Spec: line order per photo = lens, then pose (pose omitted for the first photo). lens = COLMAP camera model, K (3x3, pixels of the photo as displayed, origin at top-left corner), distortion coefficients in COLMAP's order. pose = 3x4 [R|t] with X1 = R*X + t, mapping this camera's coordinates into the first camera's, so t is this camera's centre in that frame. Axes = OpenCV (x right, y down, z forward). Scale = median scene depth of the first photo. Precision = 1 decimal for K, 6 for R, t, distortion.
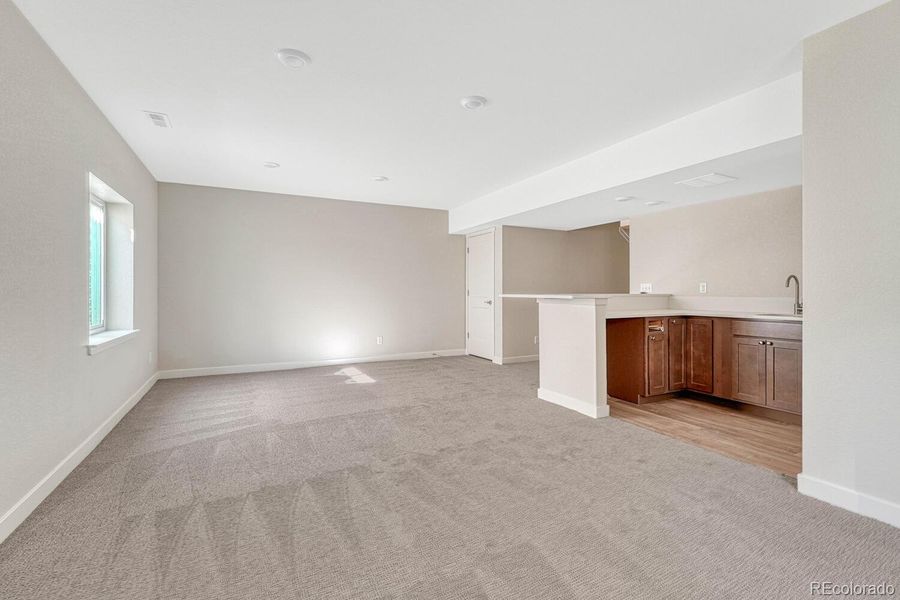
lens RADIAL K [[401.6, 0, 452.7], [0, 401.6, 298.0], [0, 0, 1]] dist [-0.002159, 0.000285]
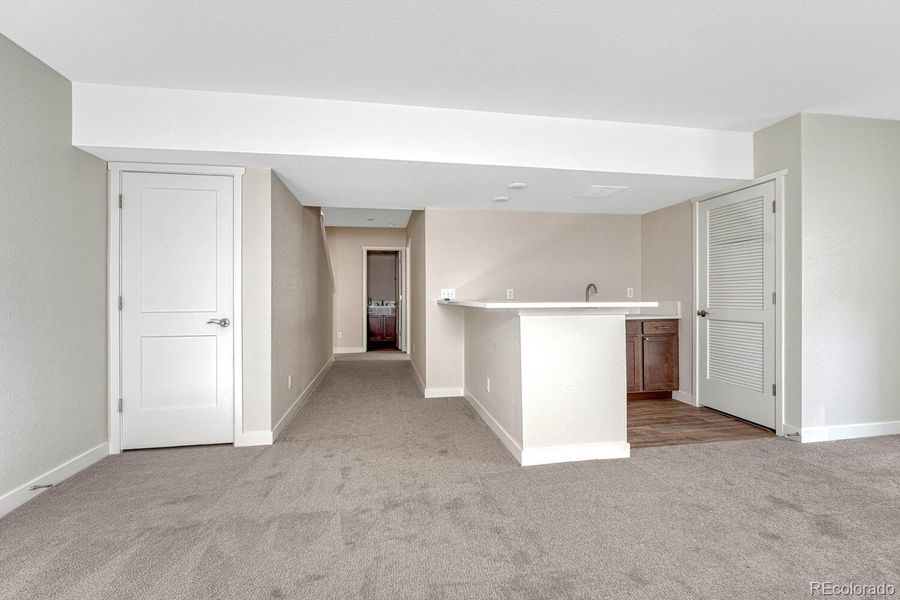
lens RADIAL K [[401.6, 0, 453.6], [0, 401.6, 297.4], [0, 0, 1]] dist [-0.002159, 0.000285]
pose [[0.303239, -0.001250, 0.952914, -0.479210], [0.021744, 0.999748, -0.005608, -0.017476], [-0.952666, 0.022421, 0.303190, 1.035151]]
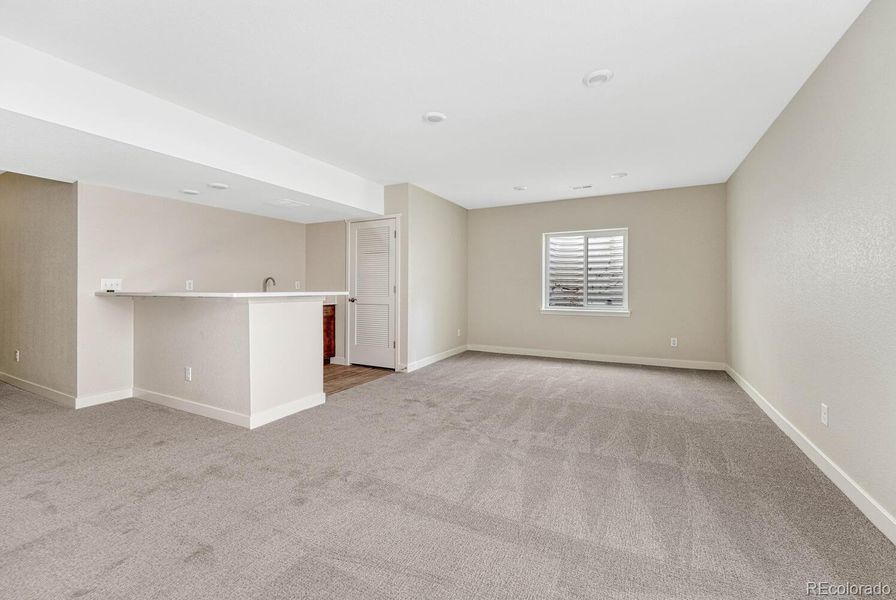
lens RADIAL K [[354.1, 0, 455.3], [0, 354.1, 293.1], [0, 0, 1]] dist [0.002567, 0.000180]
pose [[-0.574624, -0.009511, 0.818362, -0.628976], [0.016982, 0.999579, 0.023542, -0.018926], [-0.818241, 0.027425, -0.574220, 1.214434]]
